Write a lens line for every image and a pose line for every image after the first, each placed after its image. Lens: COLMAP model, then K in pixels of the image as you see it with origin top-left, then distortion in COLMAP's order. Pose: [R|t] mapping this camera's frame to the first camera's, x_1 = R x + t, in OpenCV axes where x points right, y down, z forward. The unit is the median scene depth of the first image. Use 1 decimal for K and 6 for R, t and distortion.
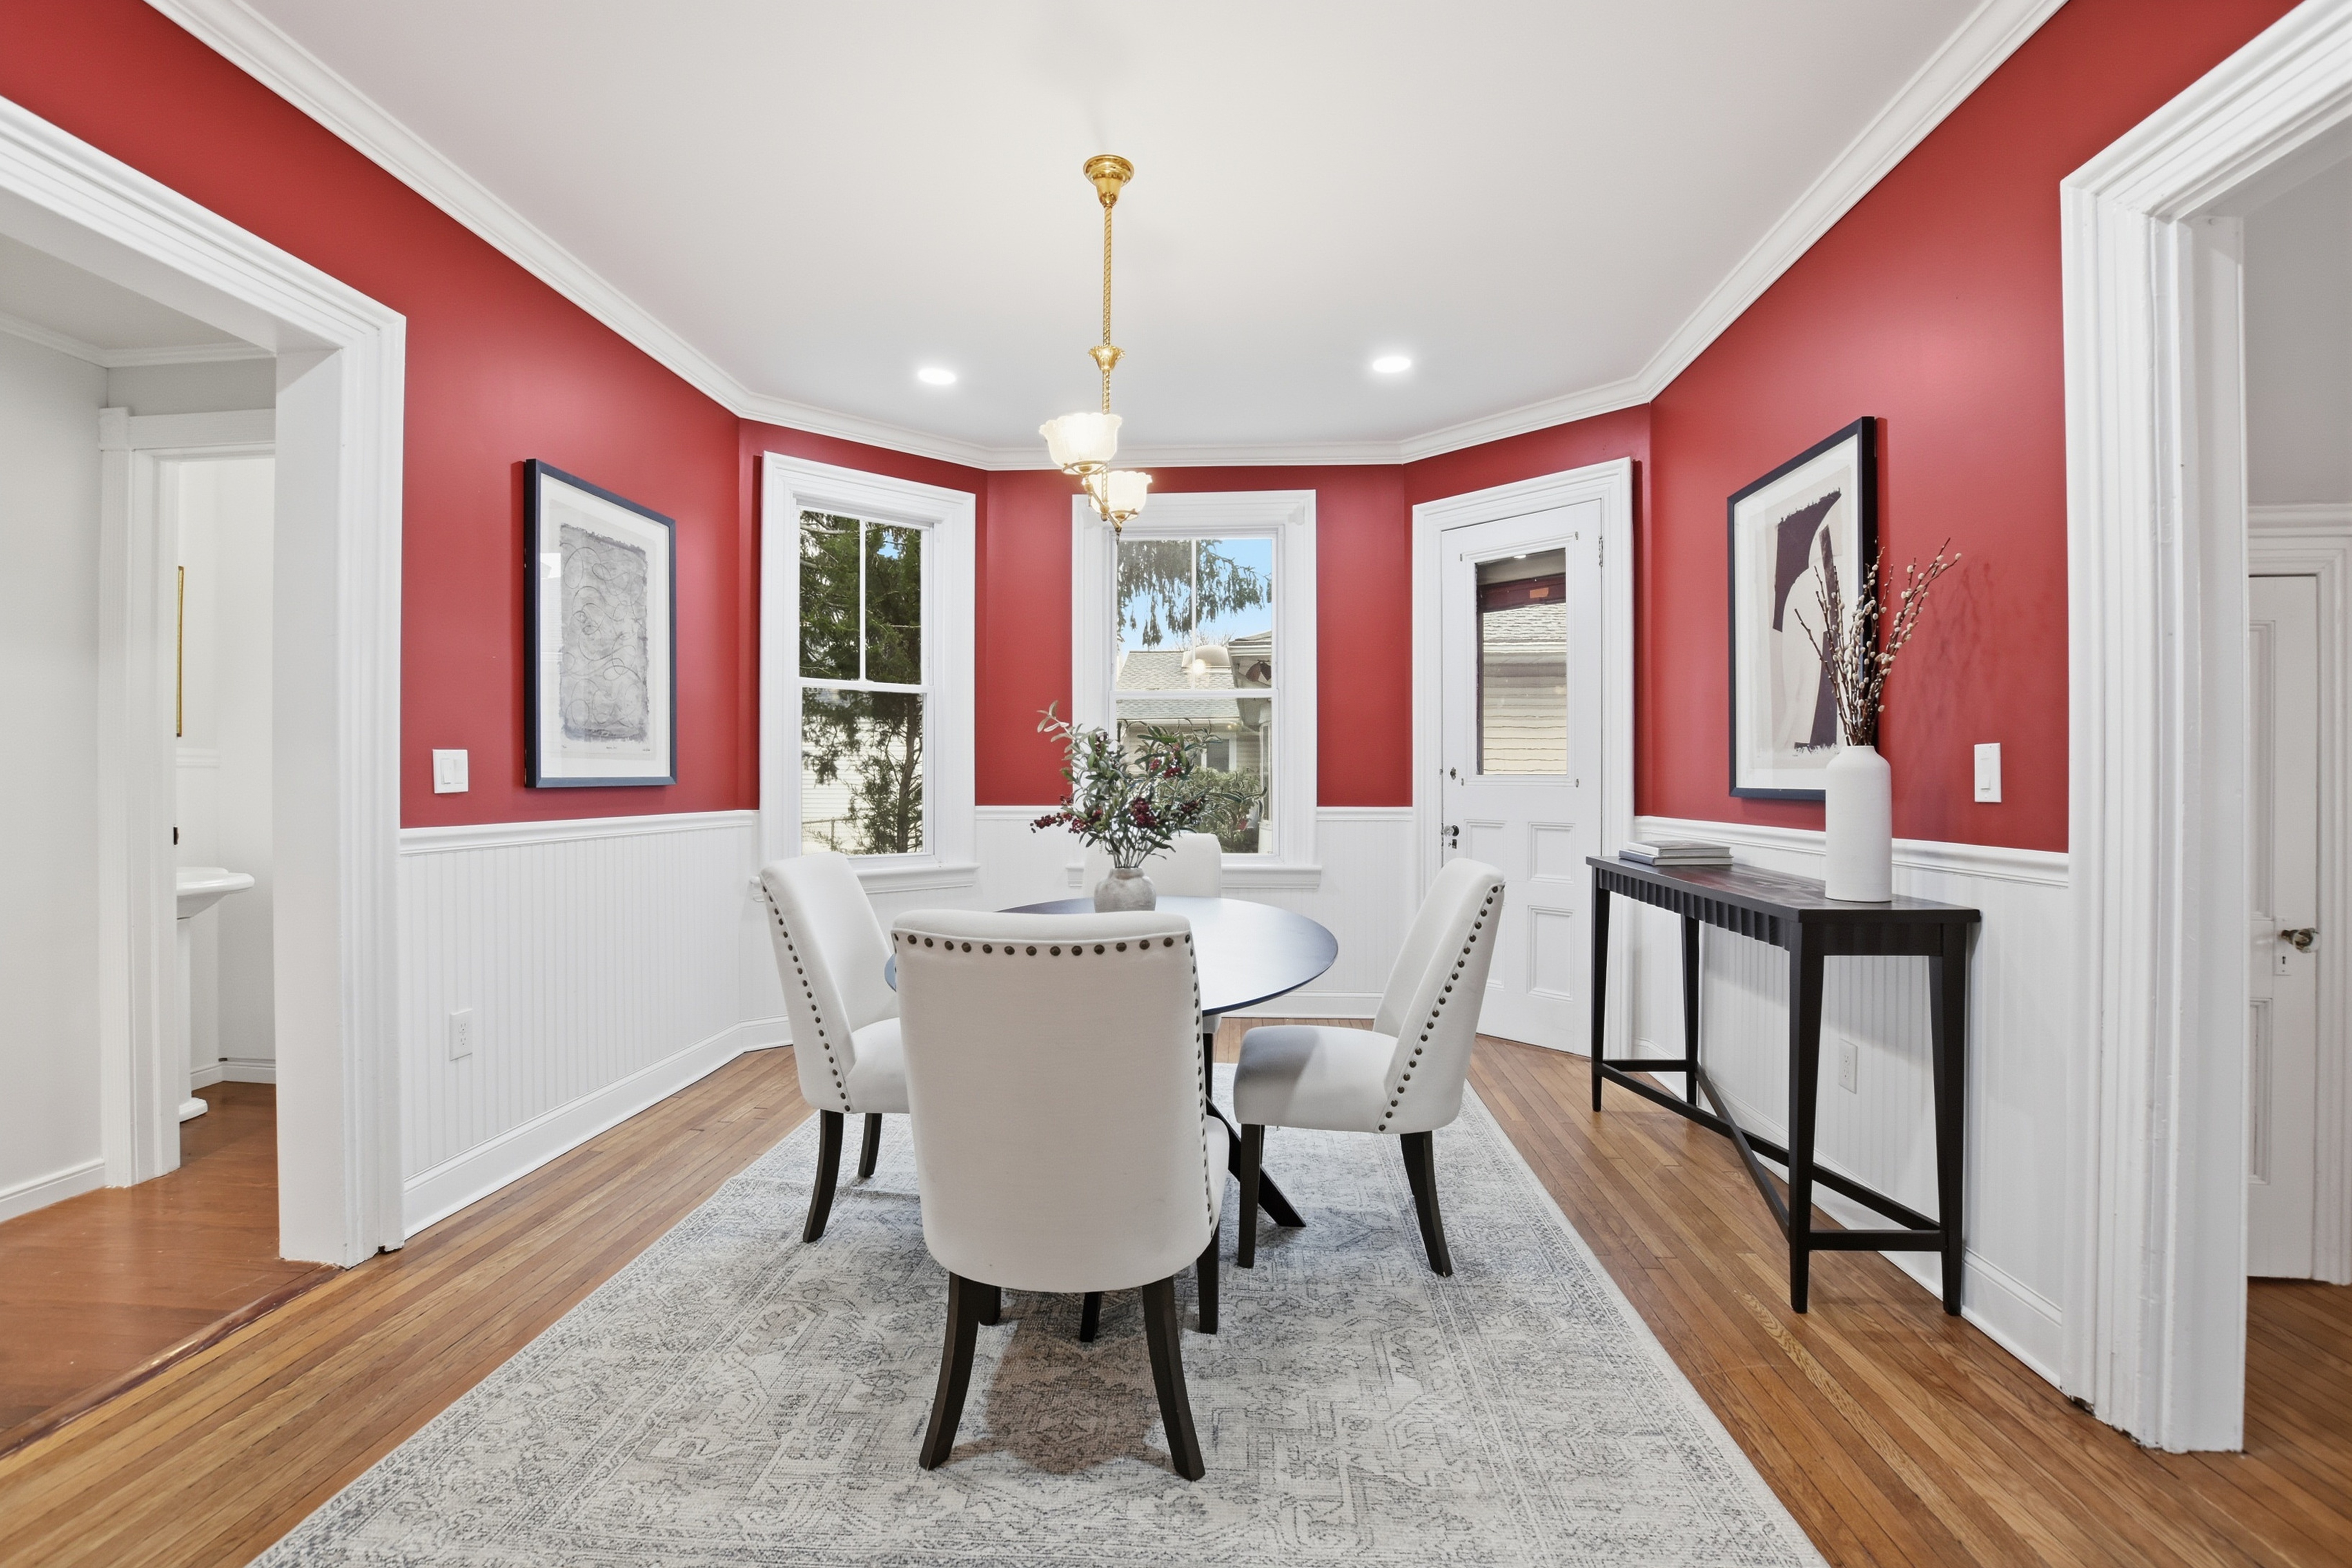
lens RADIAL K [[1057.4, 0, 1162.4], [0, 1057.4, 773.2], [0, 0, 1]] dist [-0.029813, 0.000440]
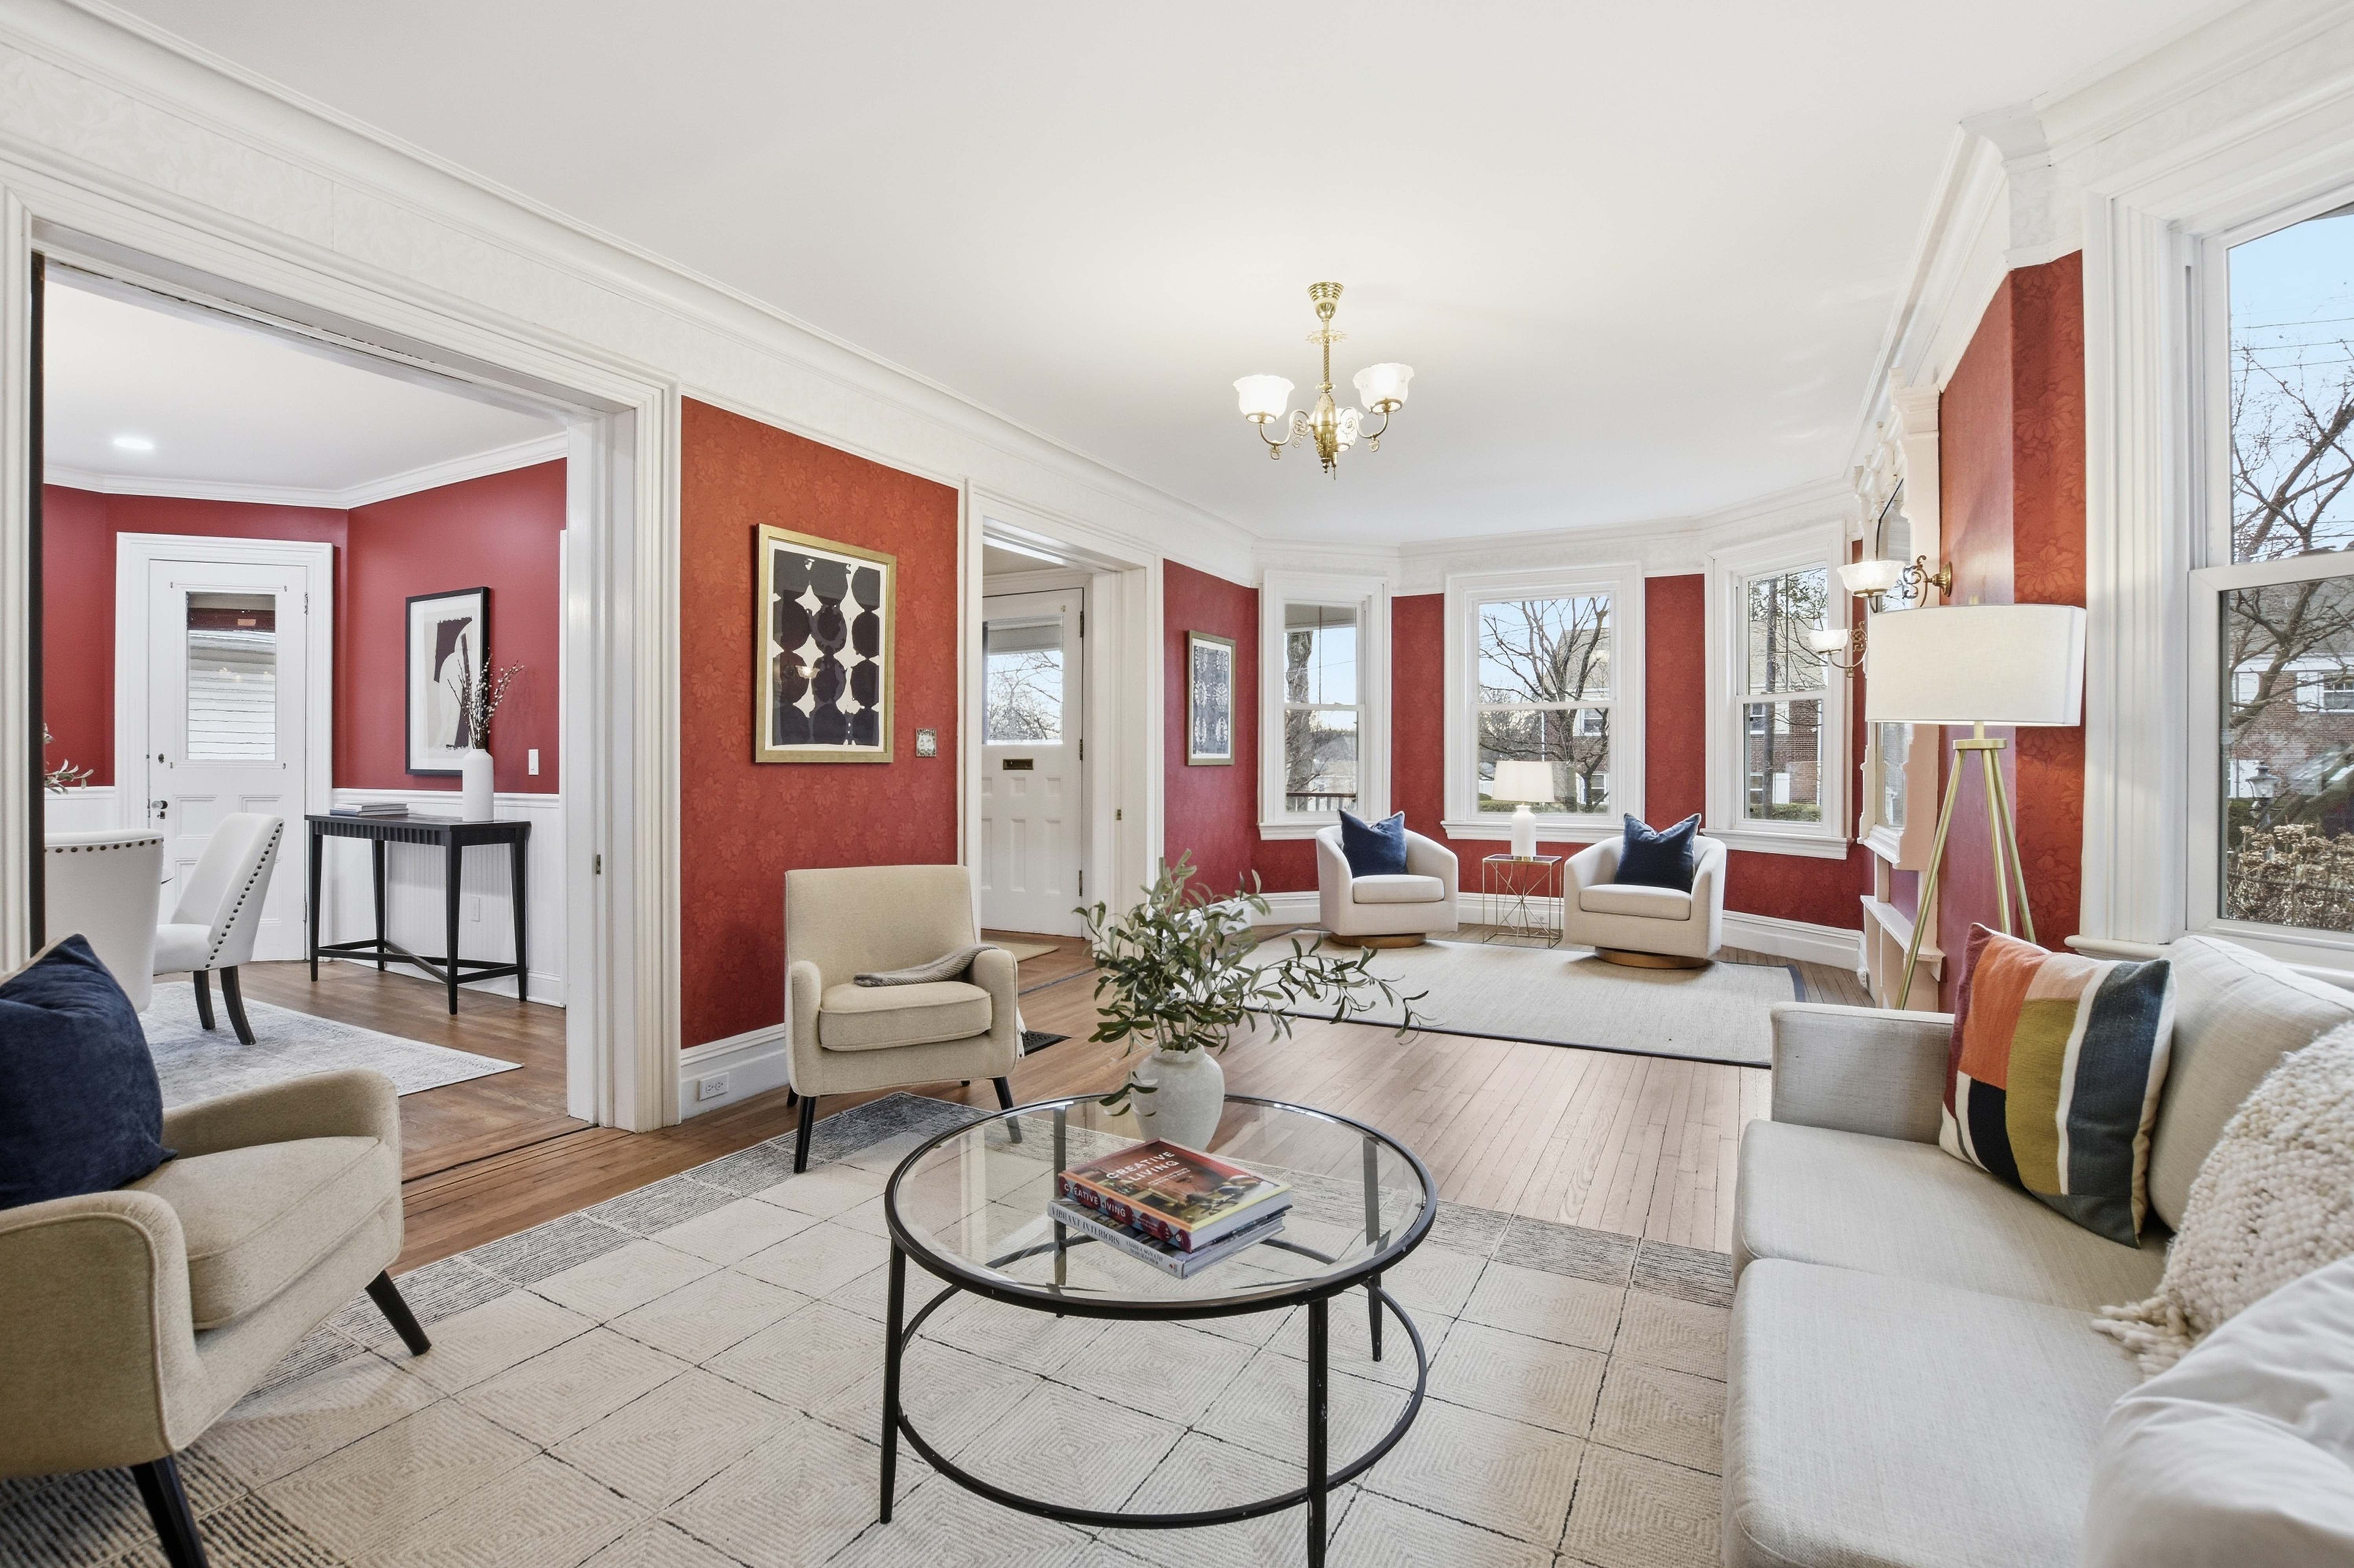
lens RADIAL K [[1058.3, 0, 1163.3], [0, 1058.3, 773.2], [0, 0, 1]] dist [-0.029813, 0.000440]
pose [[0.402744, -0.005561, 0.915296, -0.666701], [-0.009879, 0.999897, 0.010422, -0.012247], [-0.915259, -0.013240, 0.402648, -1.051854]]
